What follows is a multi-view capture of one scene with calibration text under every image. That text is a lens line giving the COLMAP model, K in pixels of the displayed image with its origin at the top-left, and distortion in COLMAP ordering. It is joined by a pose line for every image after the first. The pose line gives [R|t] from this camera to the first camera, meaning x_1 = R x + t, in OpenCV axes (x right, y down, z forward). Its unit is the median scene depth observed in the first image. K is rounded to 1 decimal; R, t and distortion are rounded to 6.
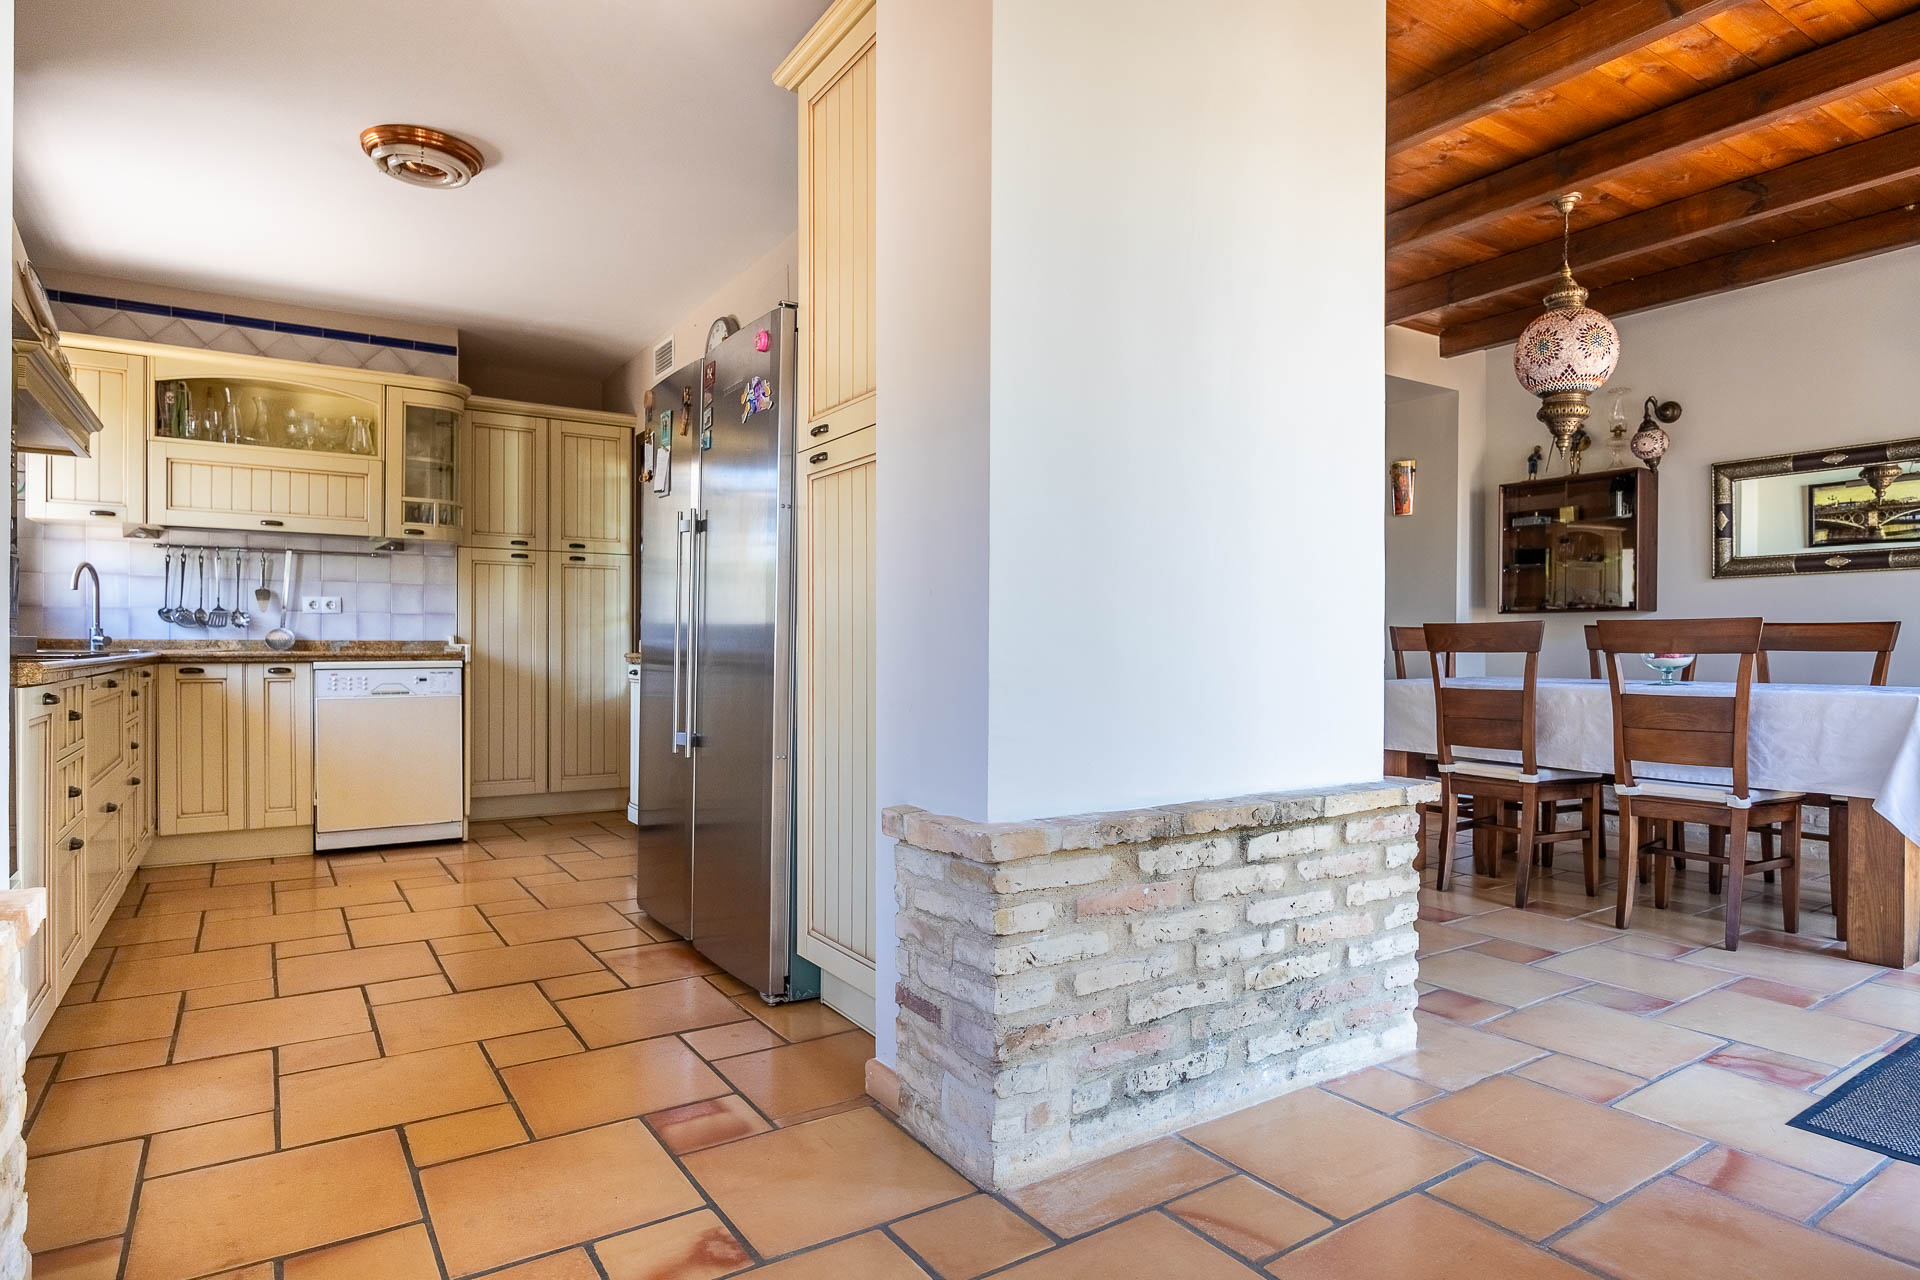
lens RADIAL K [[1067.7, 0, 946.4], [0, 1067.7, 645.2], [0, 0, 1]] dist [-0.002987, -0.002933]
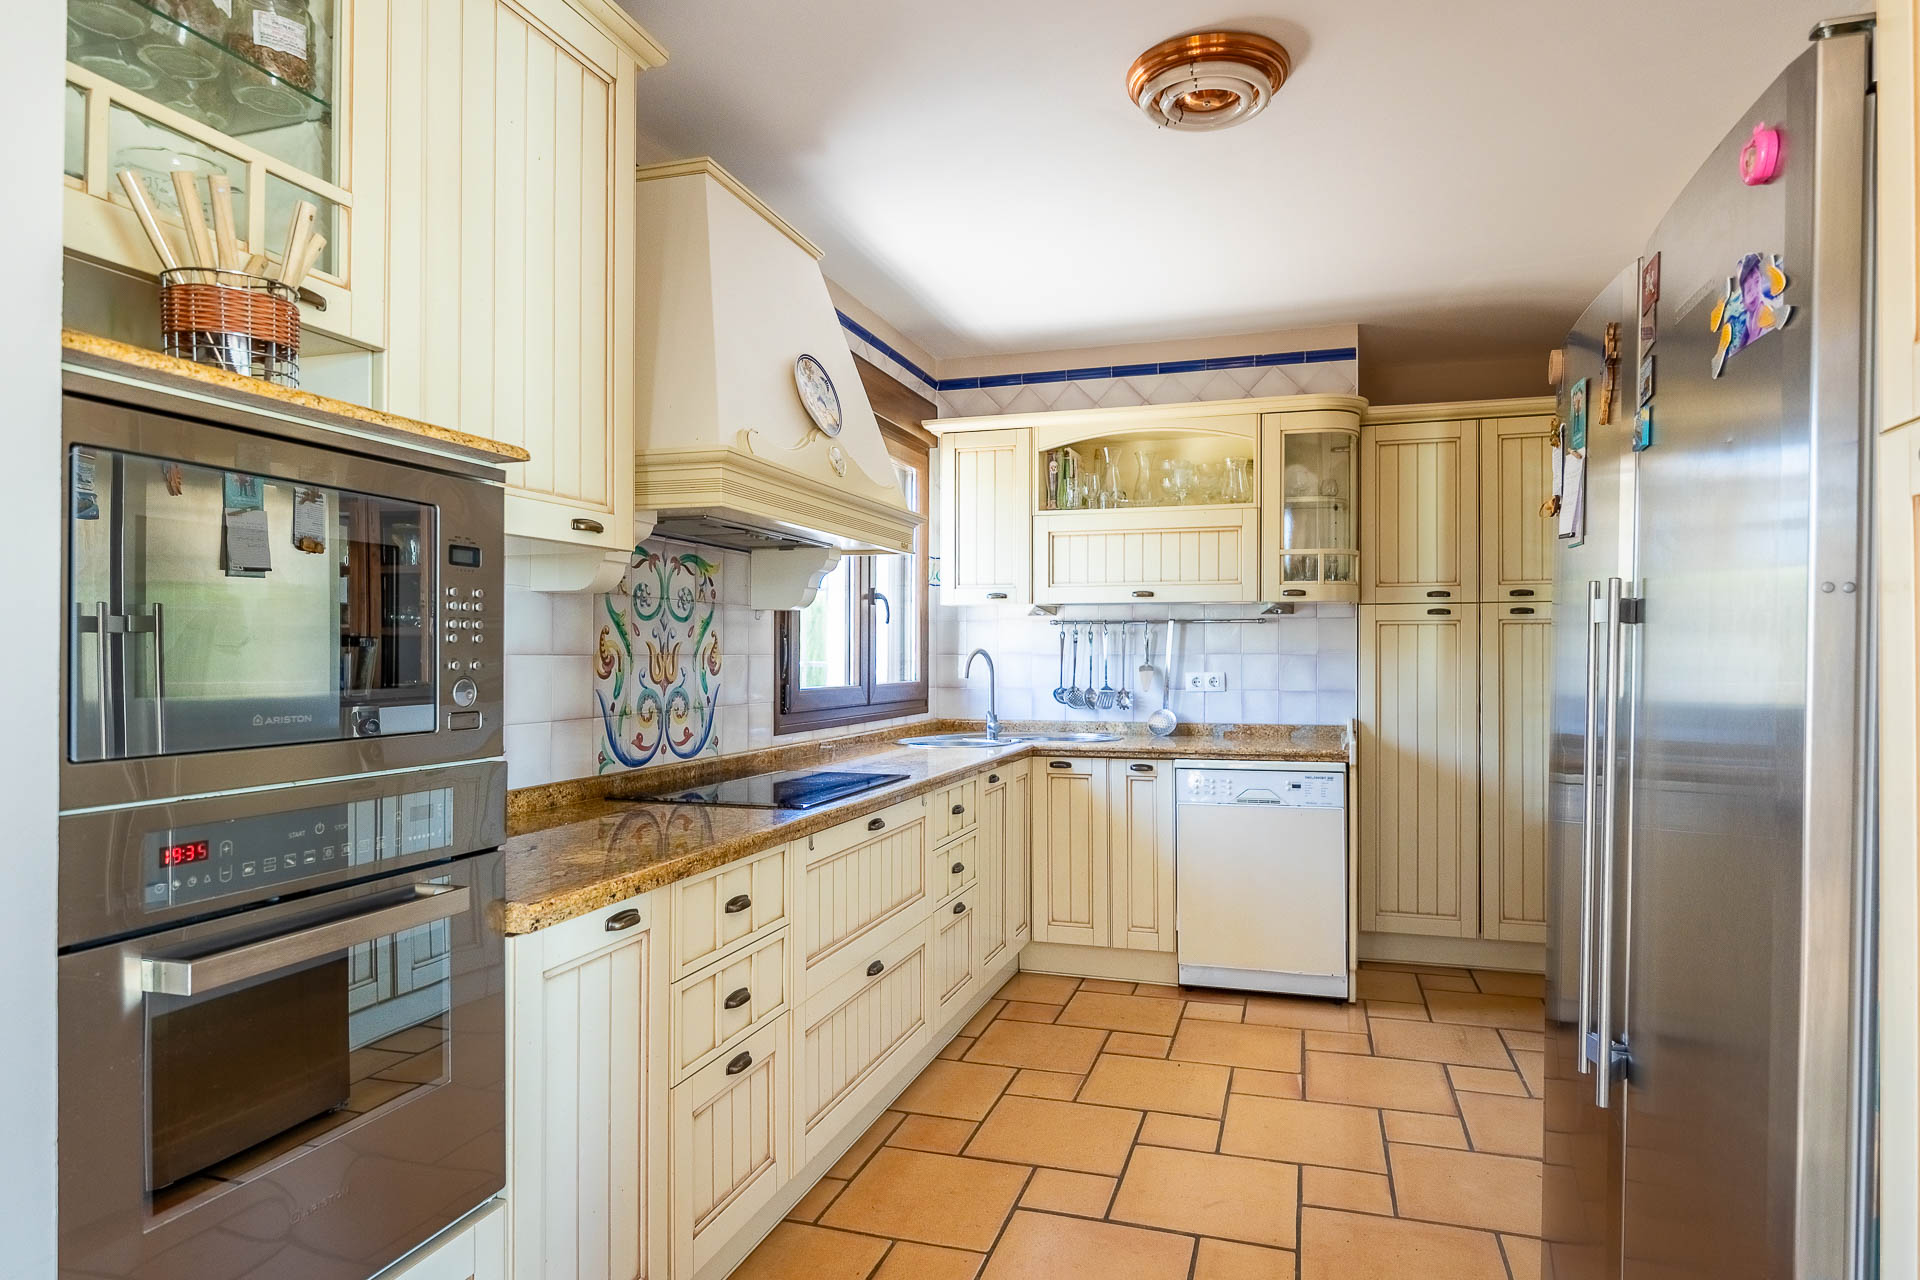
lens RADIAL K [[1097.5, 0, 996.0], [0, 1097.5, 655.3], [0, 0, 1]] dist [0.006540, -0.005622]
pose [[0.658268, -0.005206, -0.752766, -0.032898], [0.004521, 0.999985, -0.002961, -0.060648], [0.752770, -0.001454, 0.658282, 0.307369]]
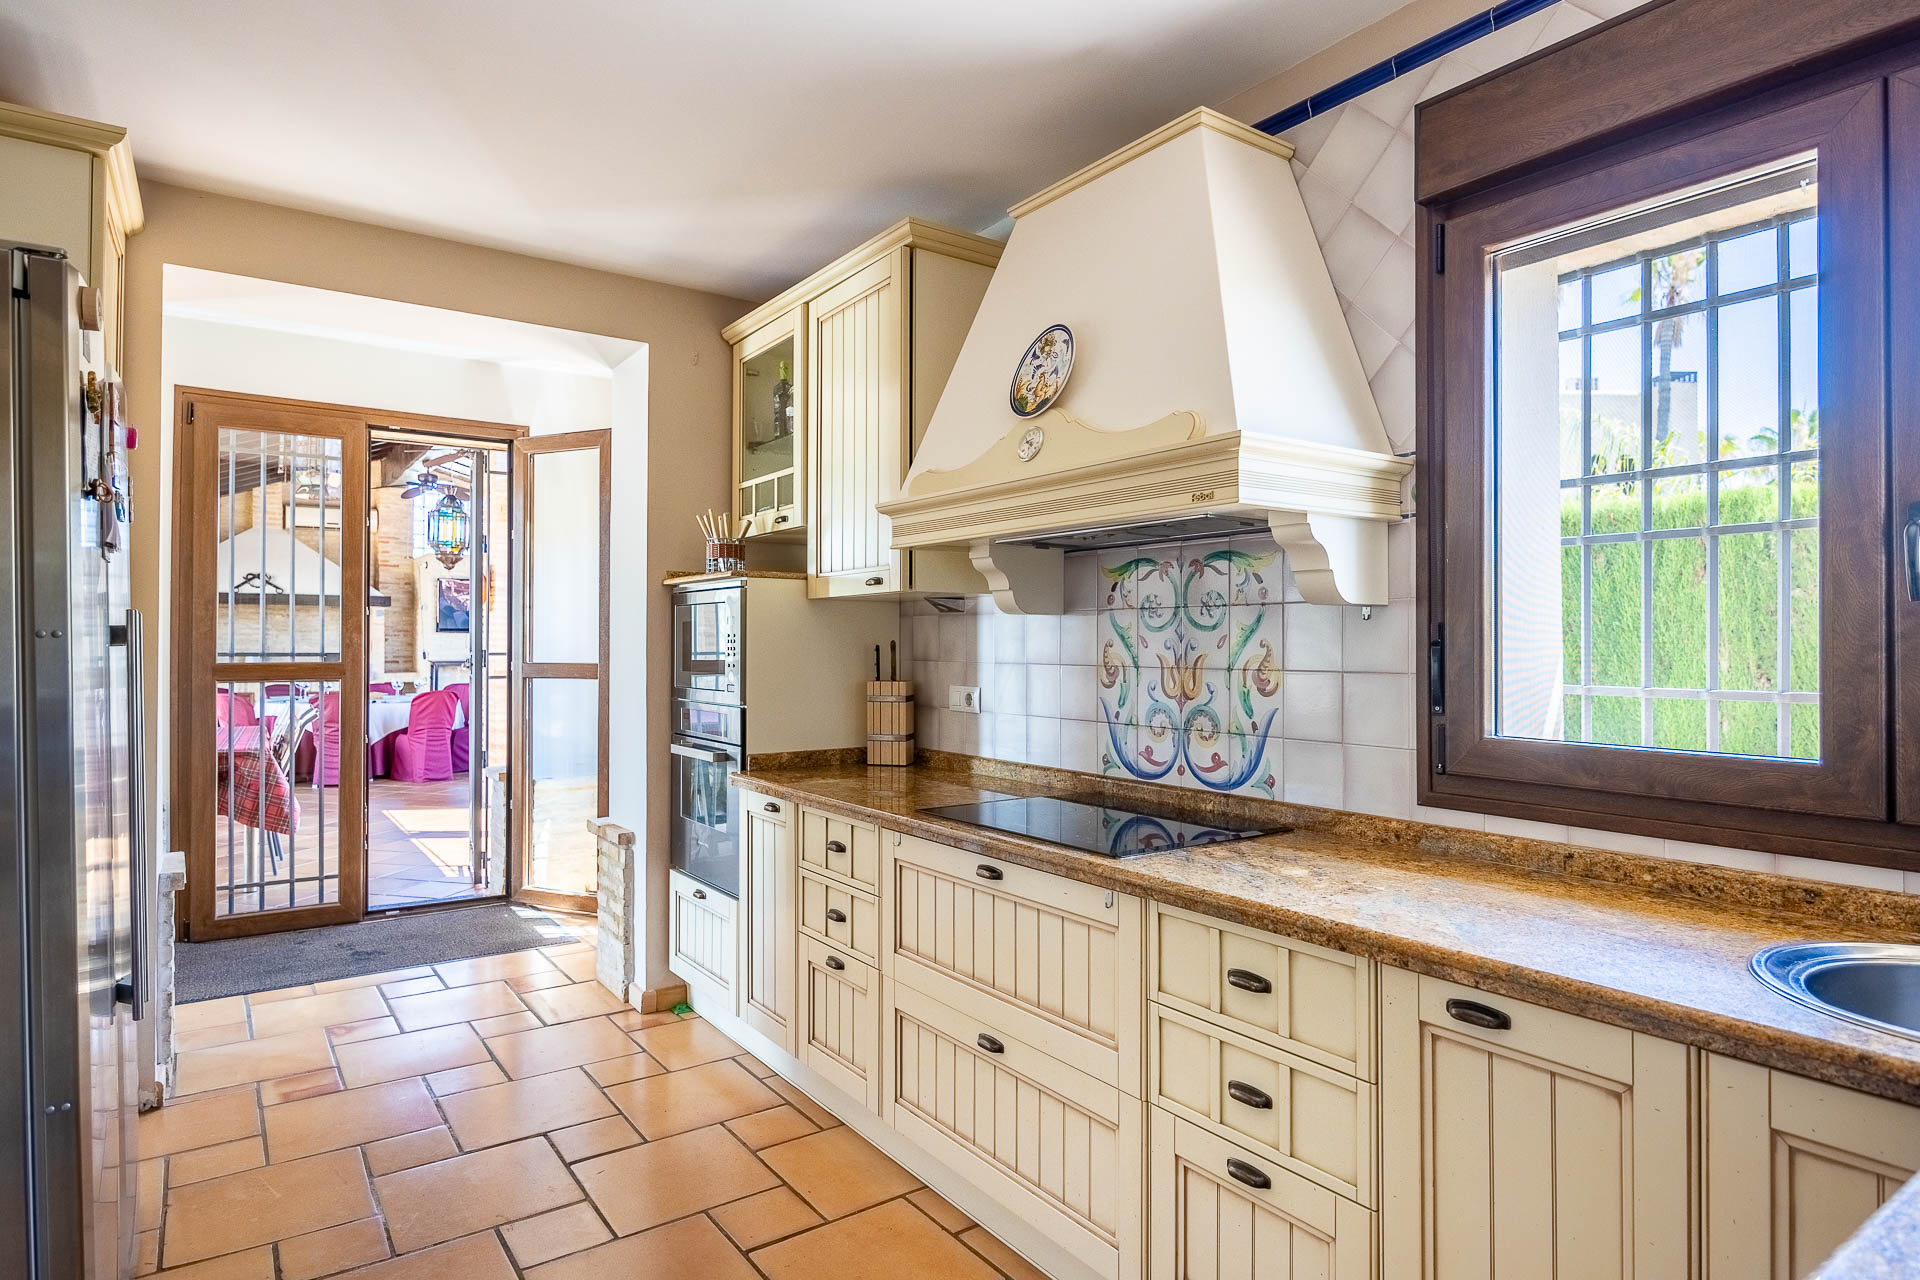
lens RADIAL K [[1067.7, 0, 960.6], [0, 1067.7, 639.0], [0, 0, 1]] dist [-0.002987, -0.002933]
pose [[-0.998994, -0.002939, -0.044751, -0.465906], [-0.002850, 0.999994, -0.002056, -0.076560], [0.044756, -0.001926, -0.998996, 1.094347]]
